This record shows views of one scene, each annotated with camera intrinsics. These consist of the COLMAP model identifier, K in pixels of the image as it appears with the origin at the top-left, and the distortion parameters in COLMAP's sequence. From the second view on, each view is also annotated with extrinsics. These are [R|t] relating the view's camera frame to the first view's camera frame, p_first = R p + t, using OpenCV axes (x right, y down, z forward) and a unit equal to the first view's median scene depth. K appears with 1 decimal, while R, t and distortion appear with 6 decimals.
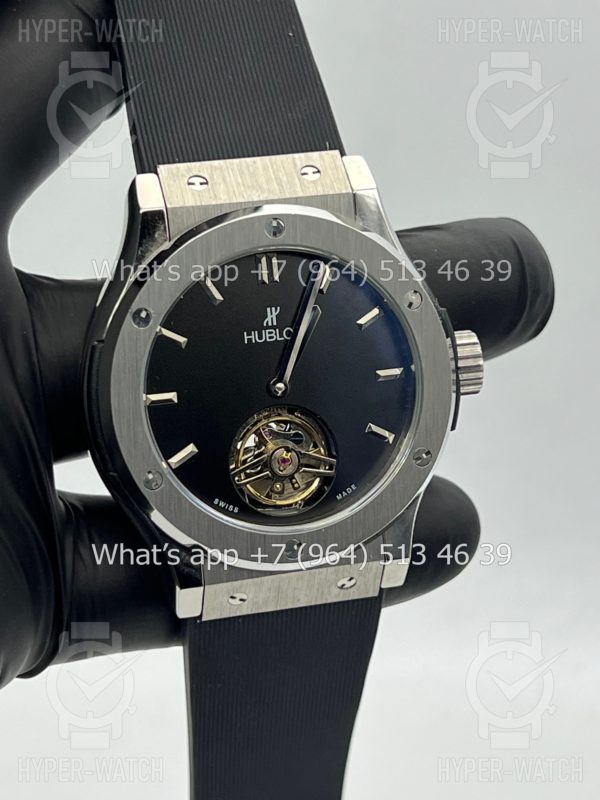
lens RADIAL K [[1820.2, 0, 300.0], [0, 1820.2, 400.0], [0, 0, 1]] dist [0.280378, 0.219809]
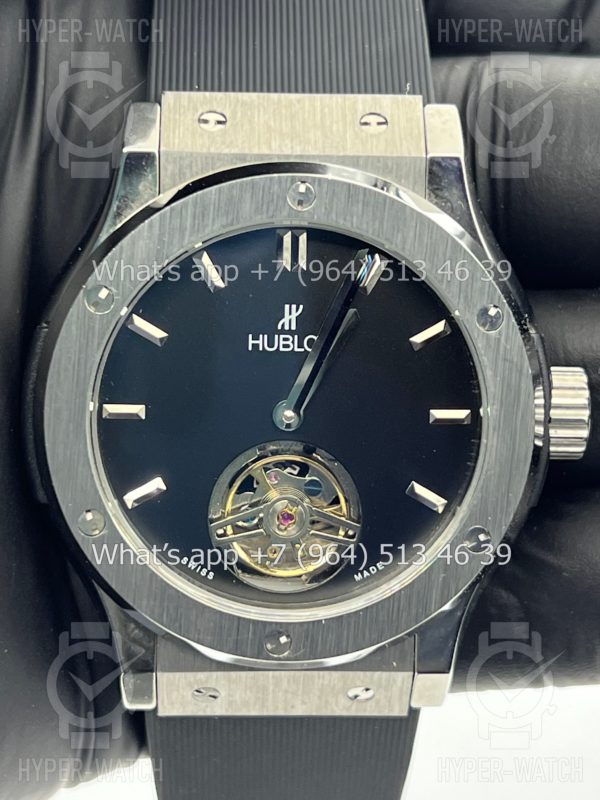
lens RADIAL K [[1820.2, 0, 300.0], [0, 1820.2, 400.0], [0, 0, 1]] dist [0.280378, 0.219809]
pose [[0.975416, 0.128369, -0.179125, 0.121144], [-0.123568, 0.991618, 0.037755, -0.041031], [0.182470, -0.014692, 0.983102, 0.292985]]
